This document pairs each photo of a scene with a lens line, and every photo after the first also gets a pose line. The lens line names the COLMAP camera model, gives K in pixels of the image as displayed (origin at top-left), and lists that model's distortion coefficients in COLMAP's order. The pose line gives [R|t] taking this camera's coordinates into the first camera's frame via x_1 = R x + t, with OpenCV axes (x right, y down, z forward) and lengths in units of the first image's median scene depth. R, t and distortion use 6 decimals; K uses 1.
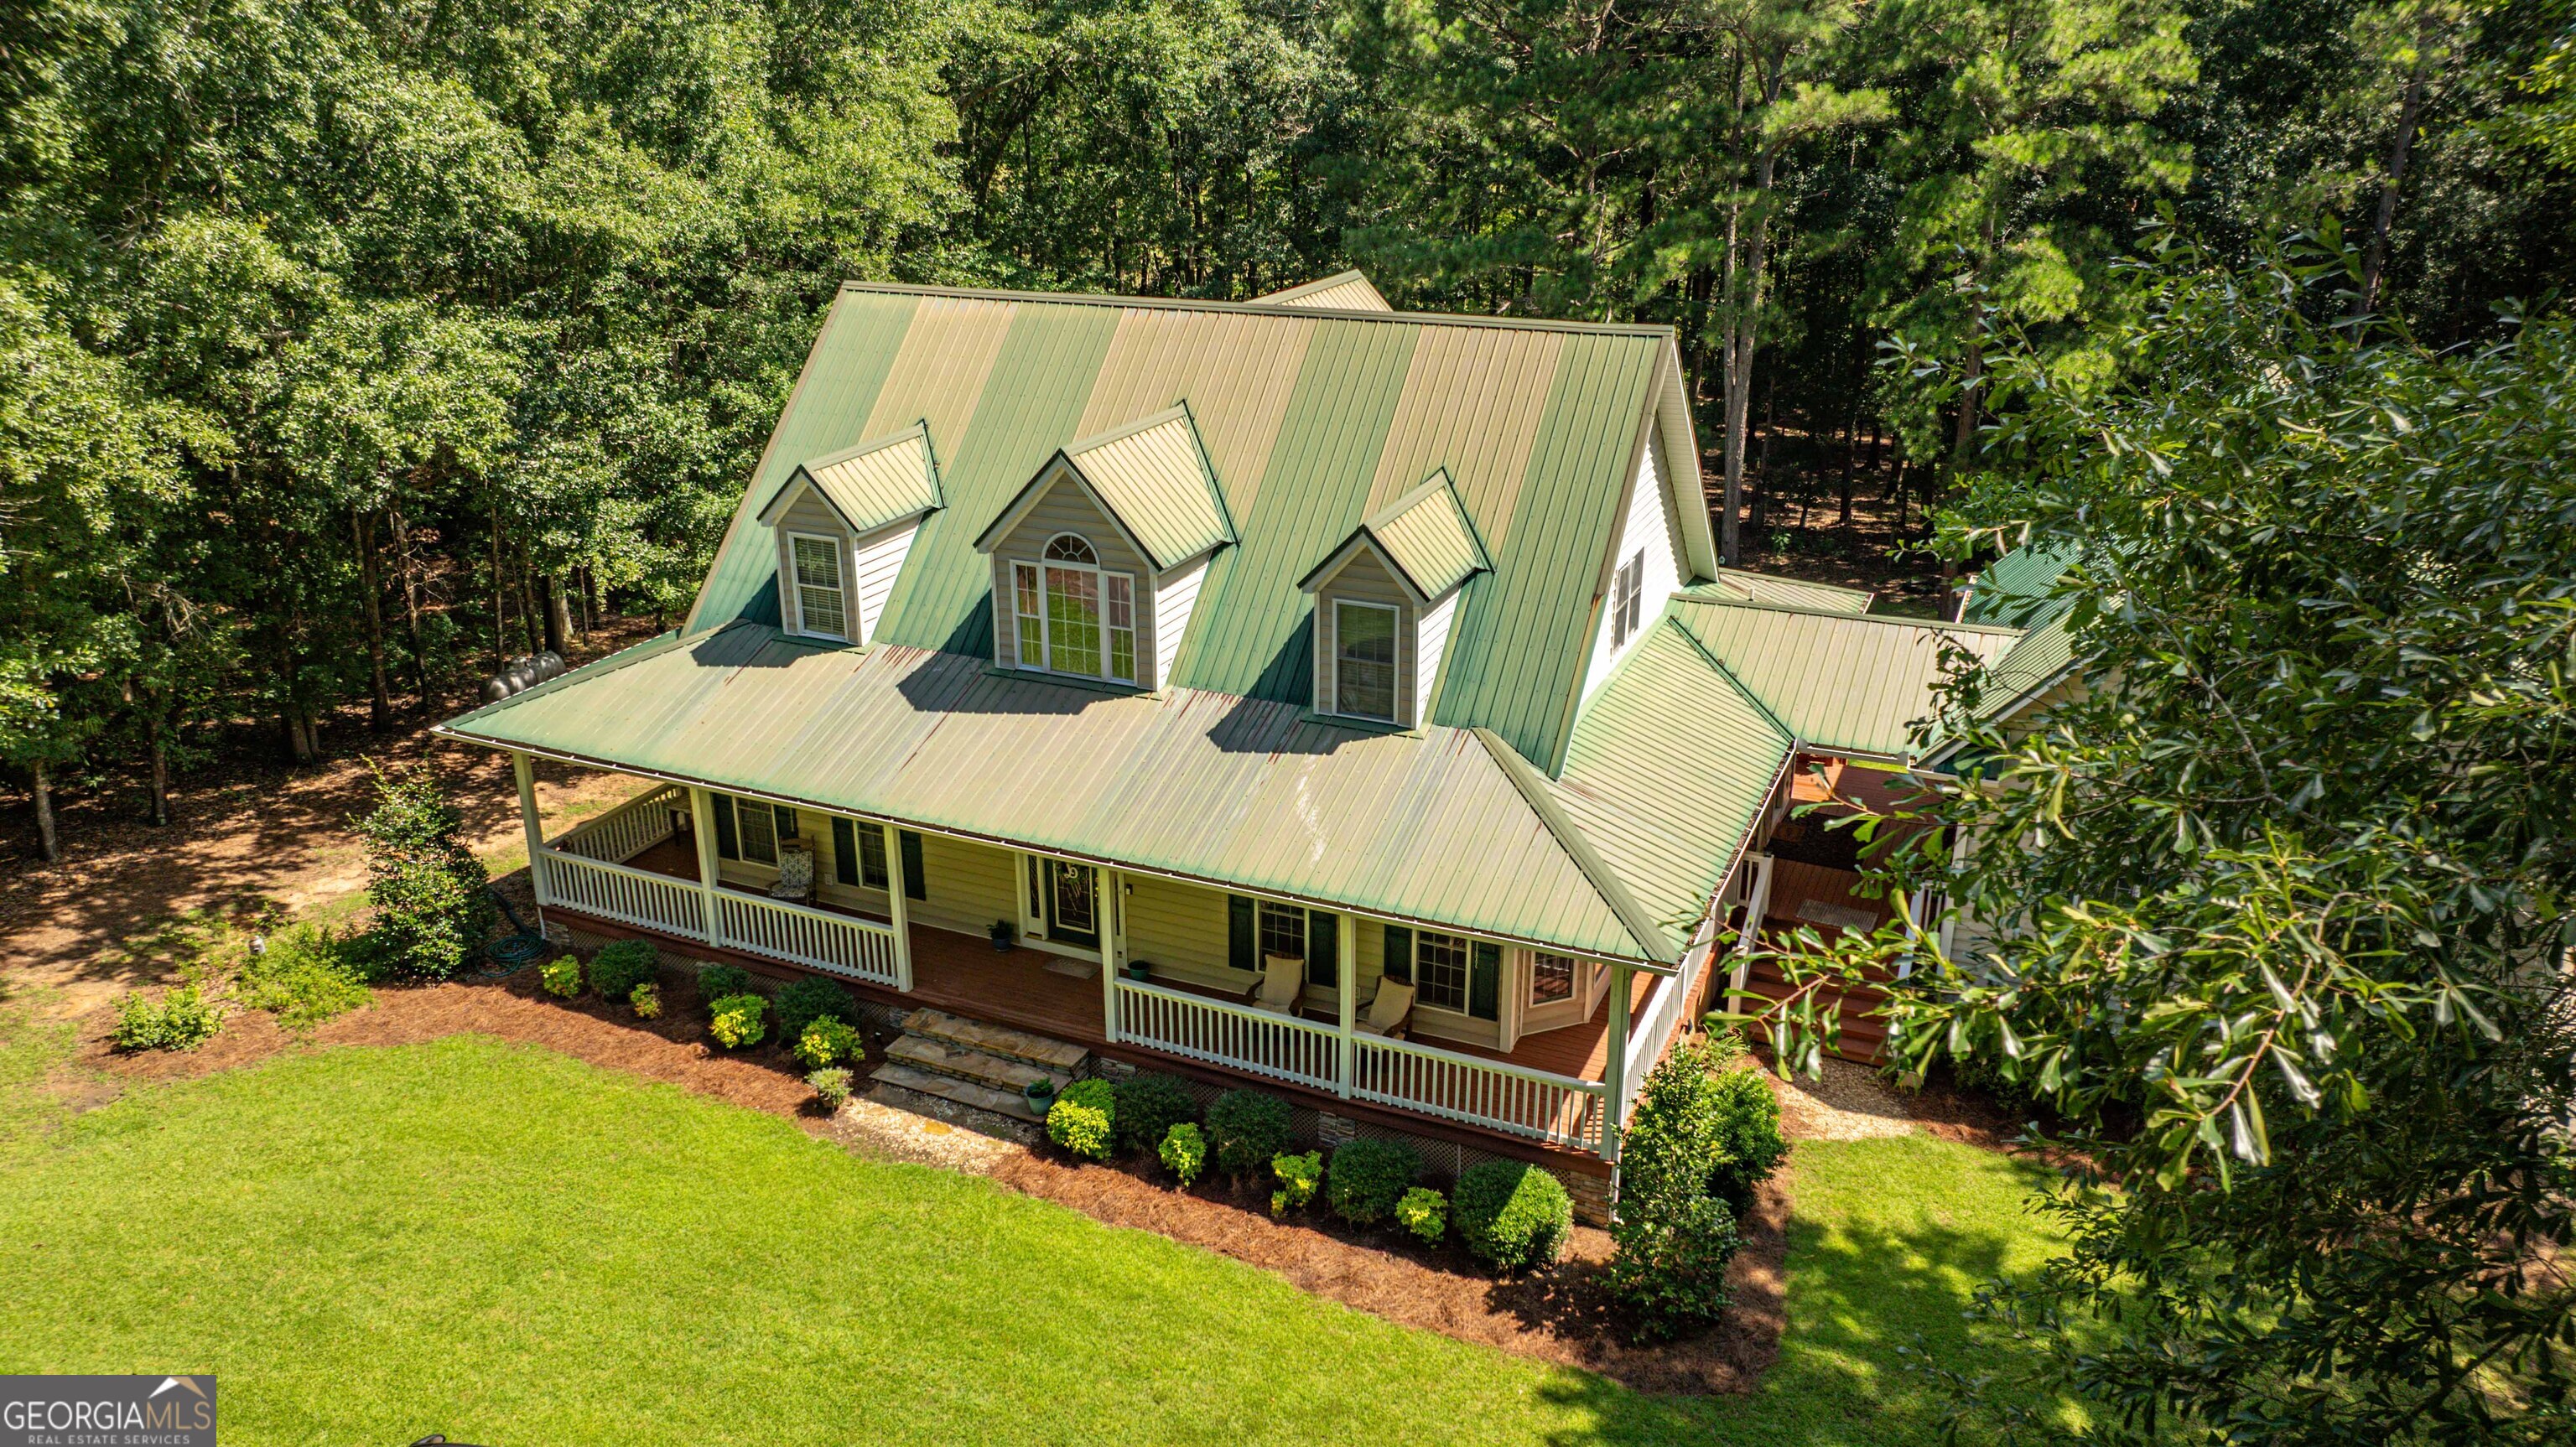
lens RADIAL K [[1813.0, 0, 1298.4], [0, 1813.0, 731.5], [0, 0, 1]] dist [-0.030664, 0.025635]
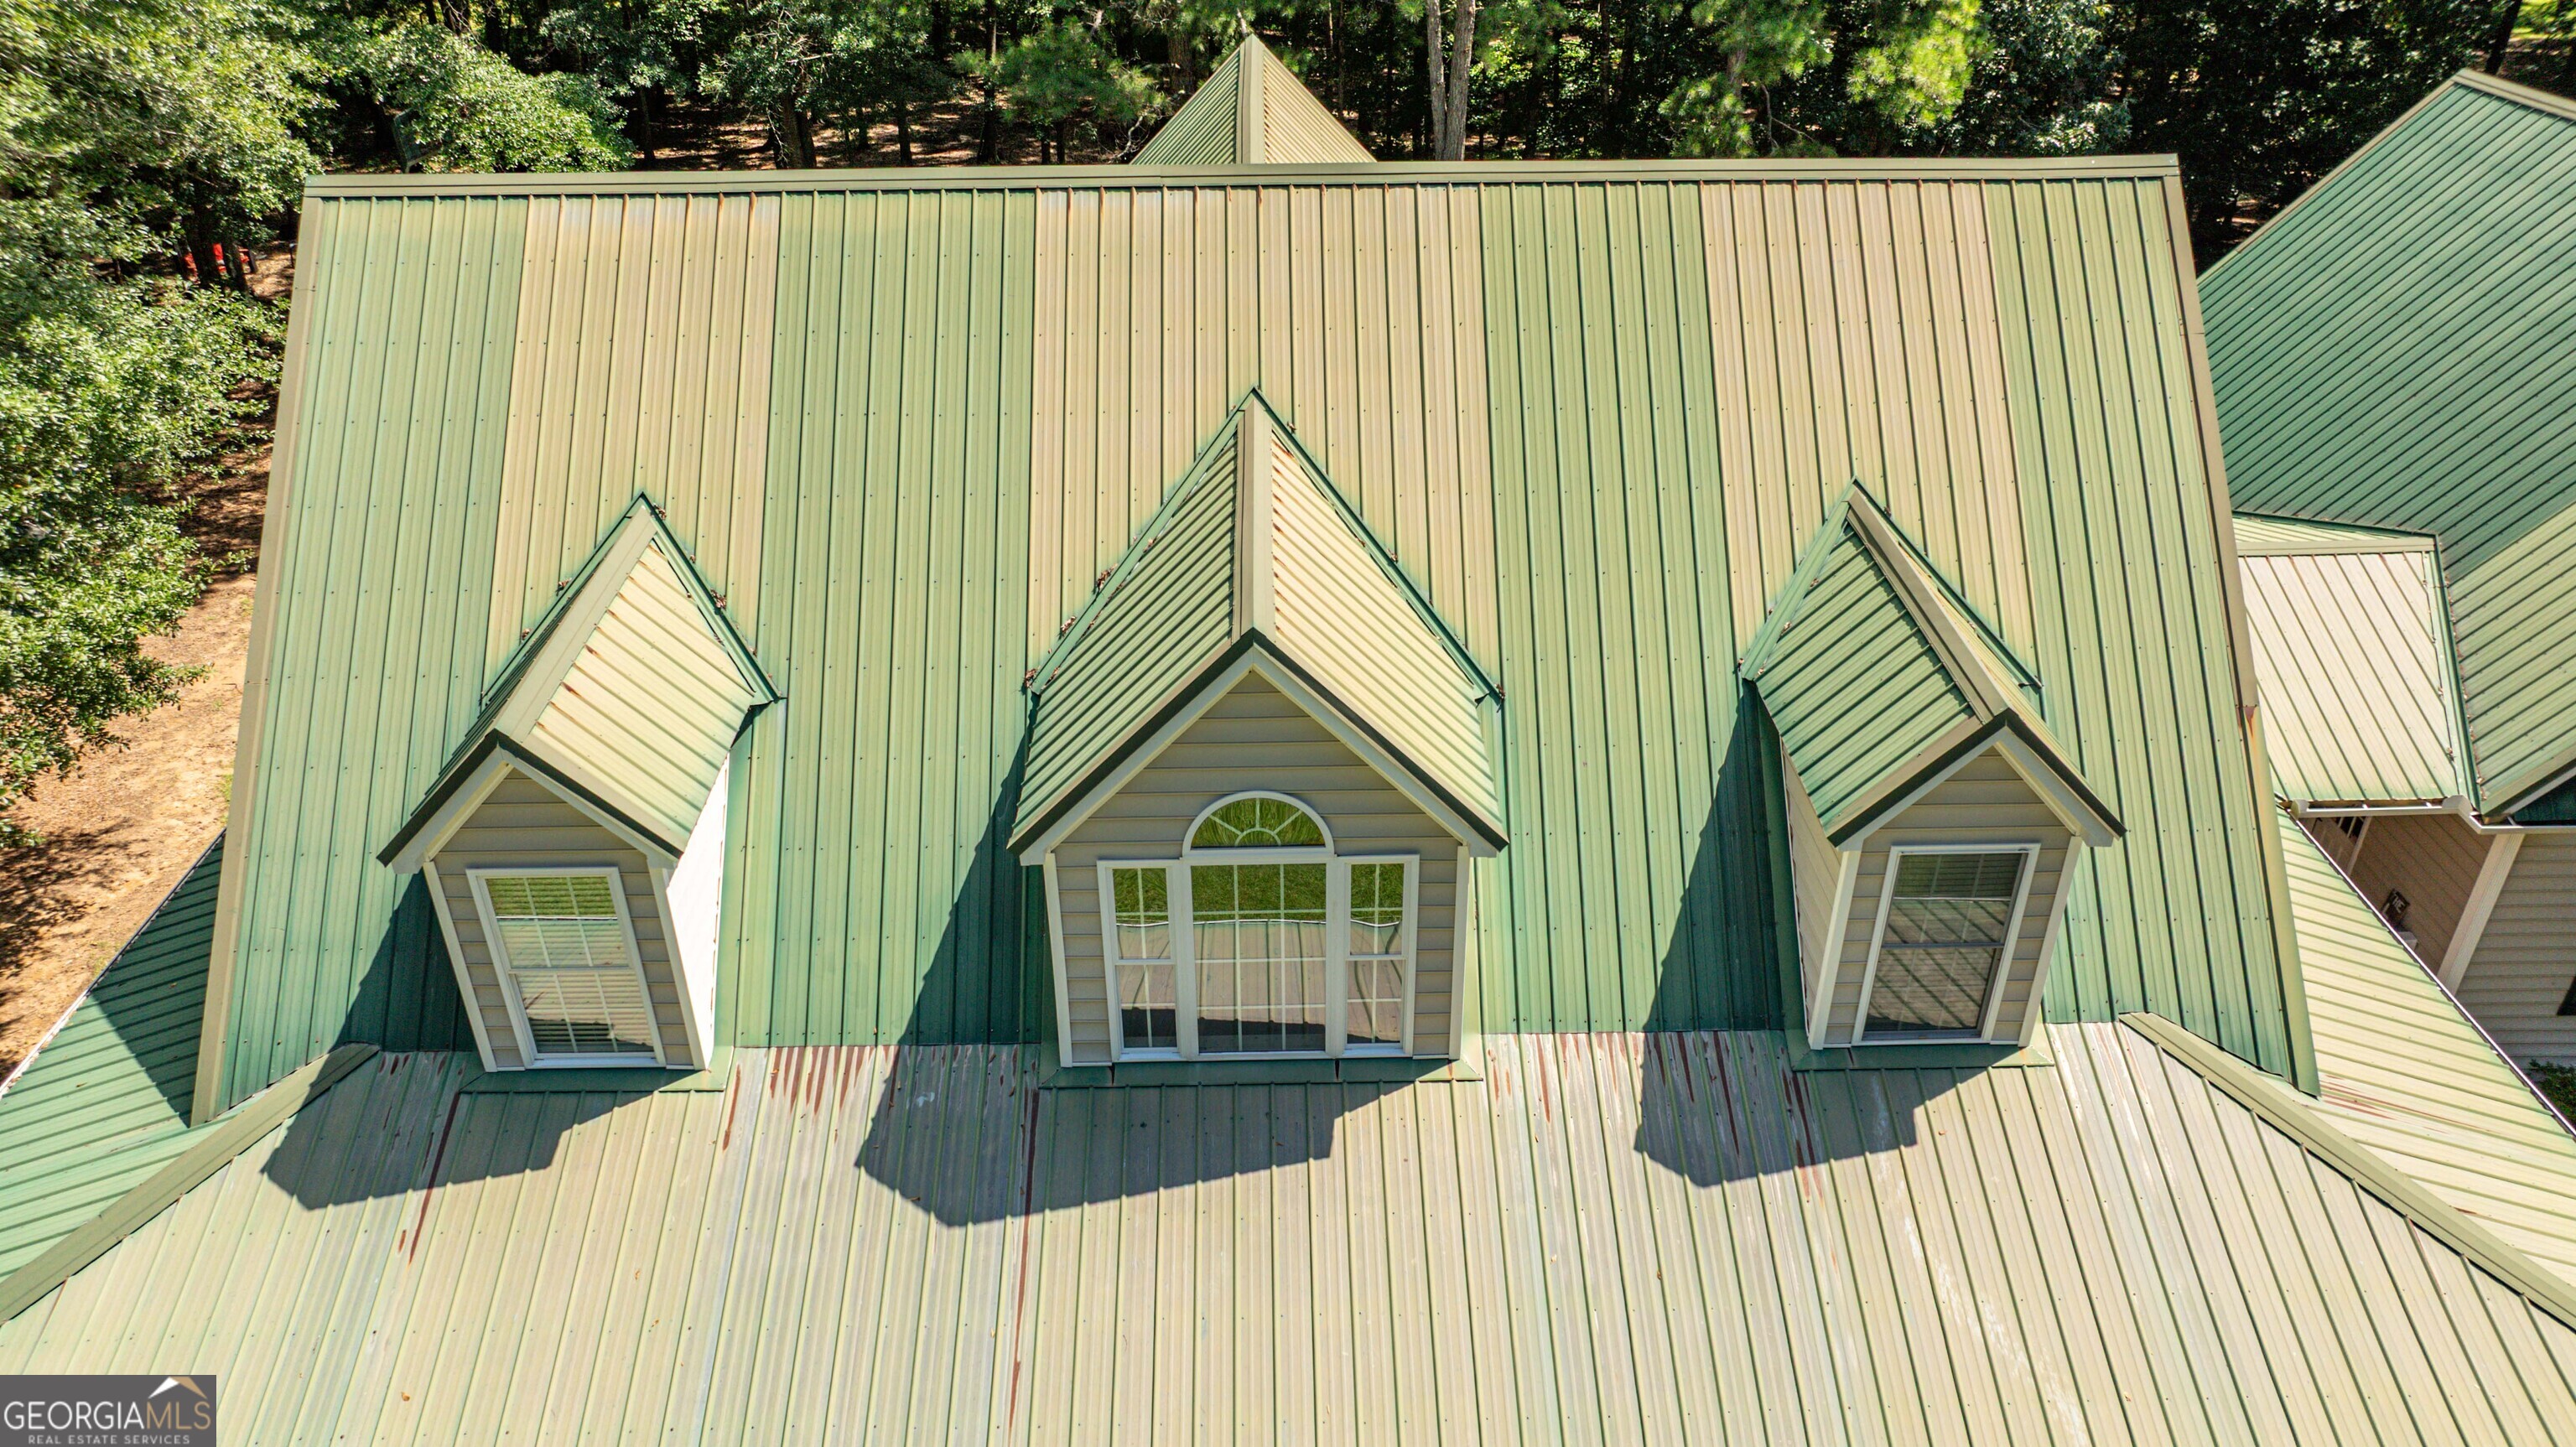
lens RADIAL K [[1813.0, 0, 1288.8], [0, 1813.0, 729.2], [0, 0, 1]] dist [-0.030664, 0.025635]
pose [[0.905169, -0.223487, 0.361556, -0.270515], [0.152758, 0.964827, 0.213947, -0.213964], [-0.396653, -0.138428, 0.907471, 0.589246]]
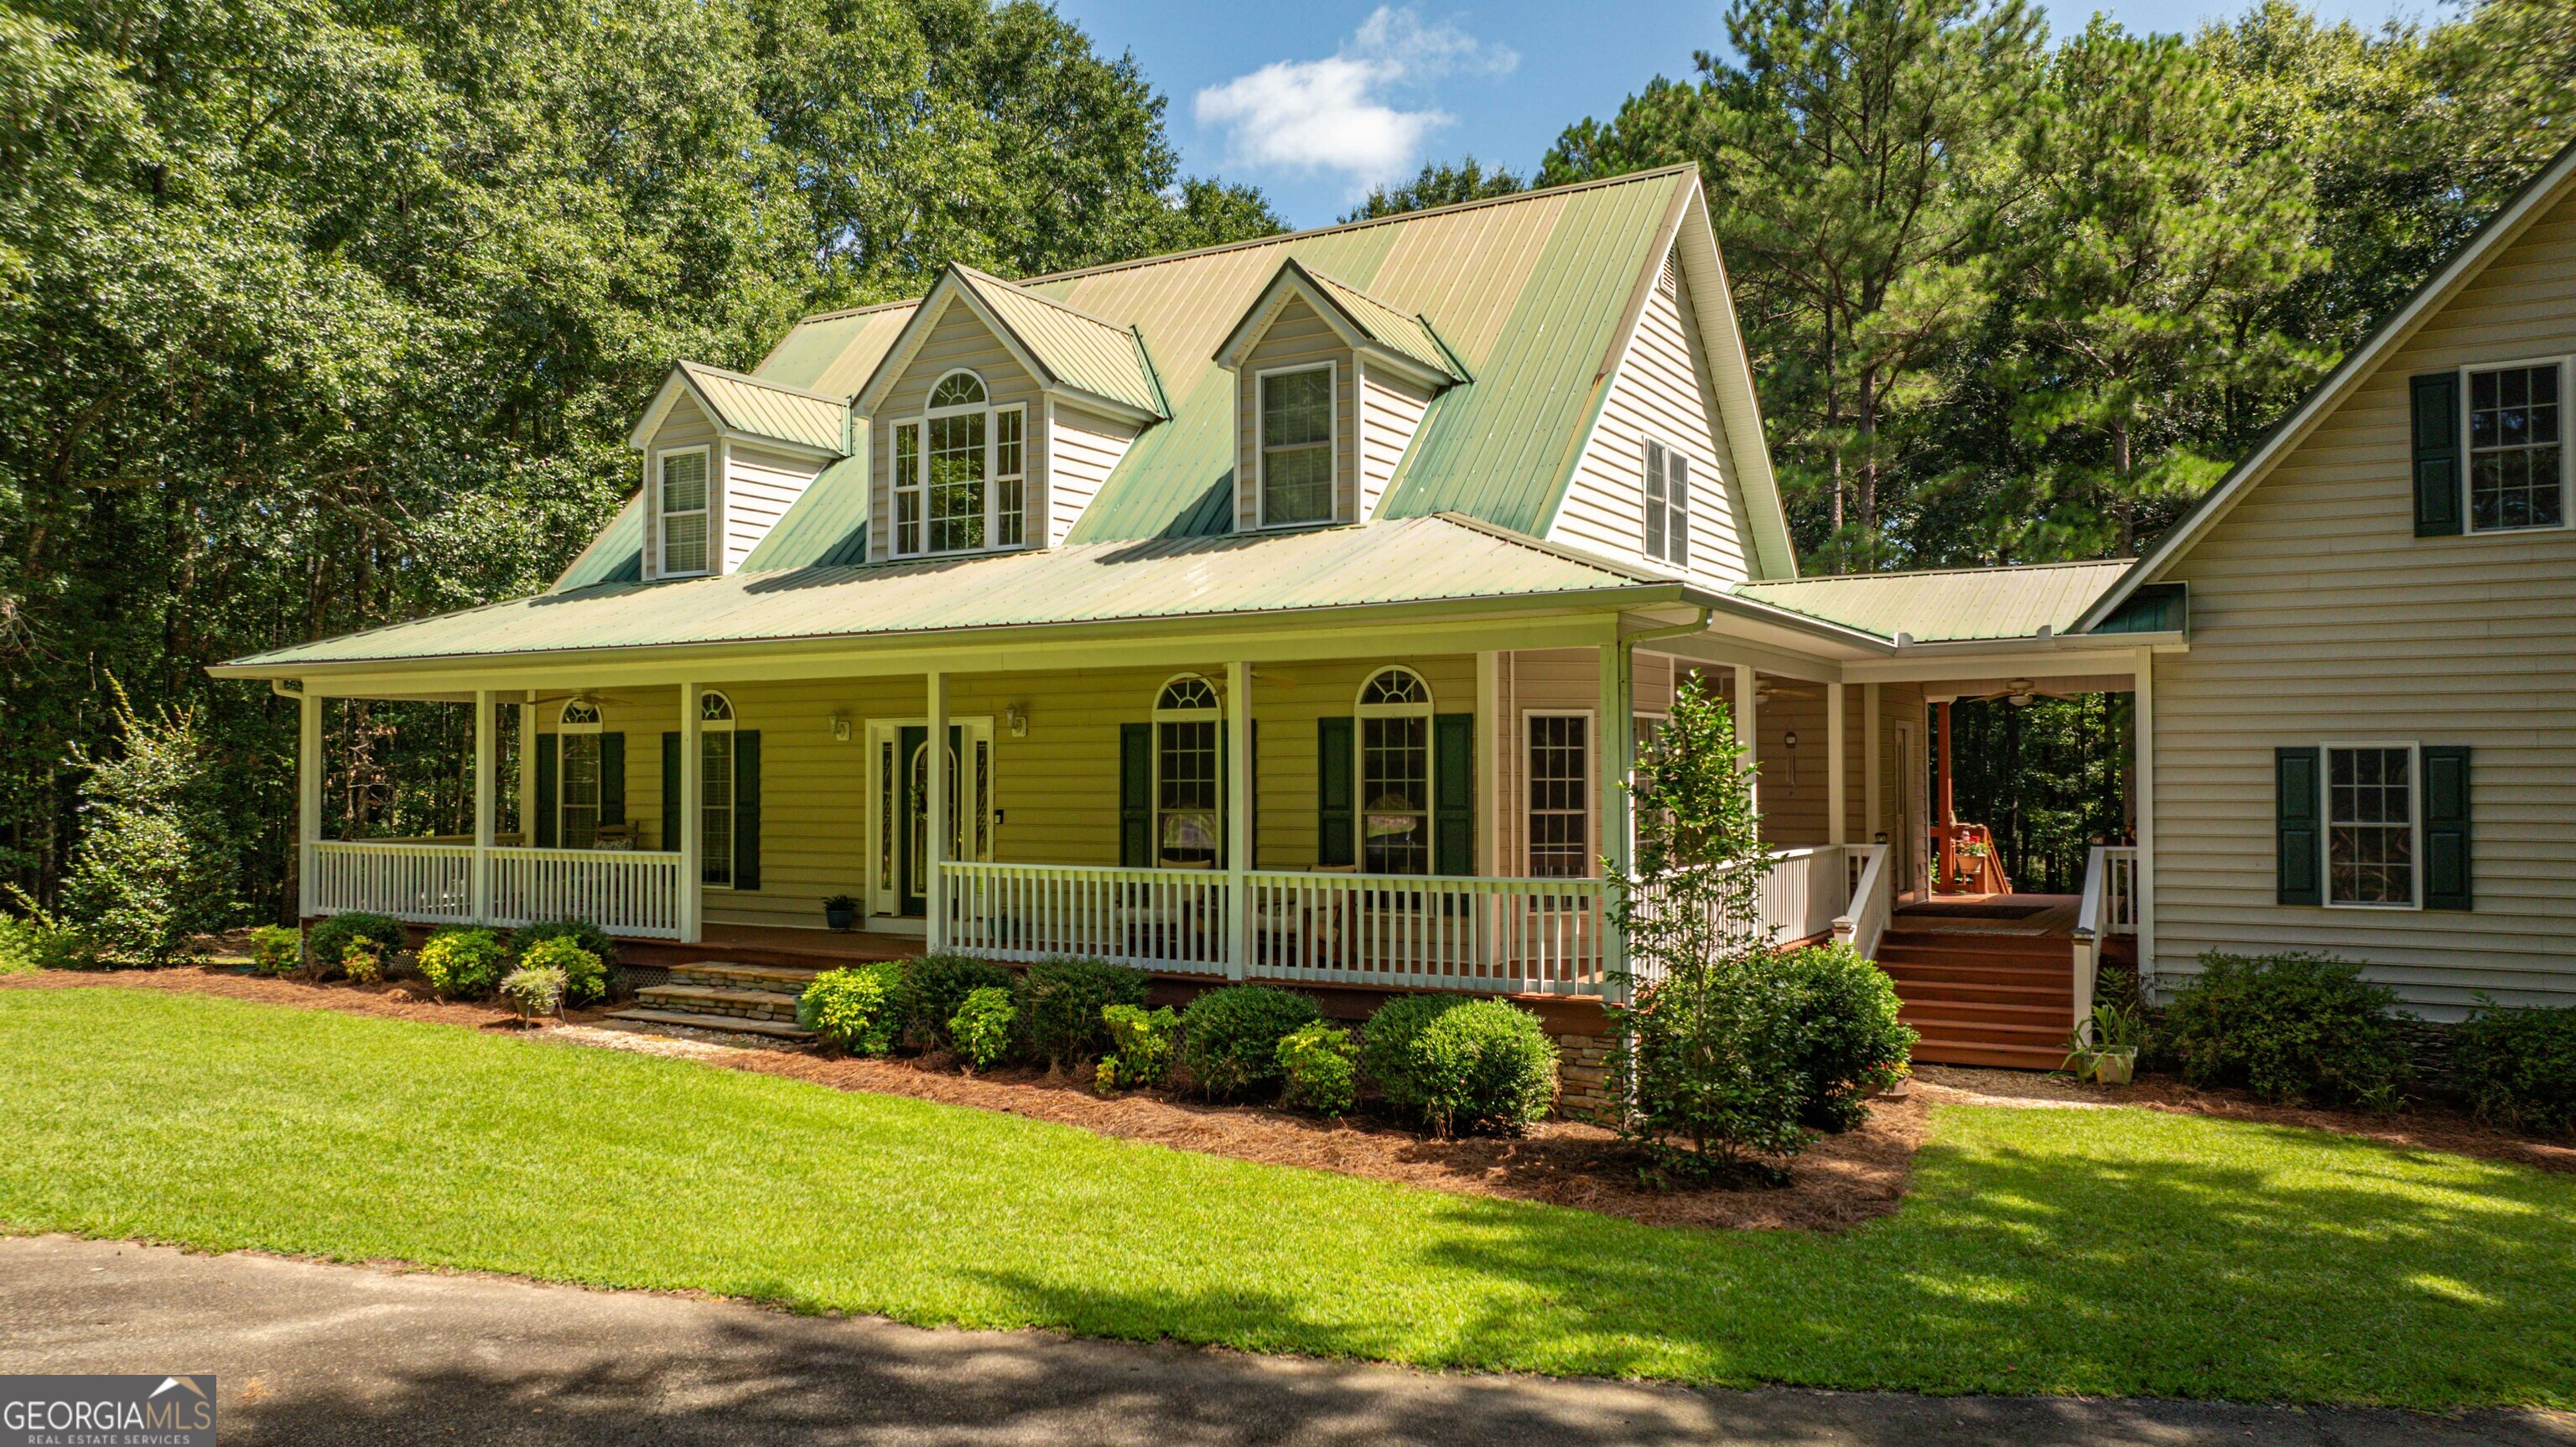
lens RADIAL K [[1813.0, 0, 1291.4], [0, 1813.0, 723.7], [0, 0, 1]] dist [-0.030664, 0.025635]
pose [[0.994902, -0.001836, -0.100832, 0.104939], [-0.036550, 0.925295, -0.377484, 0.337134], [0.093992, 0.379245, 0.920510, 0.314234]]
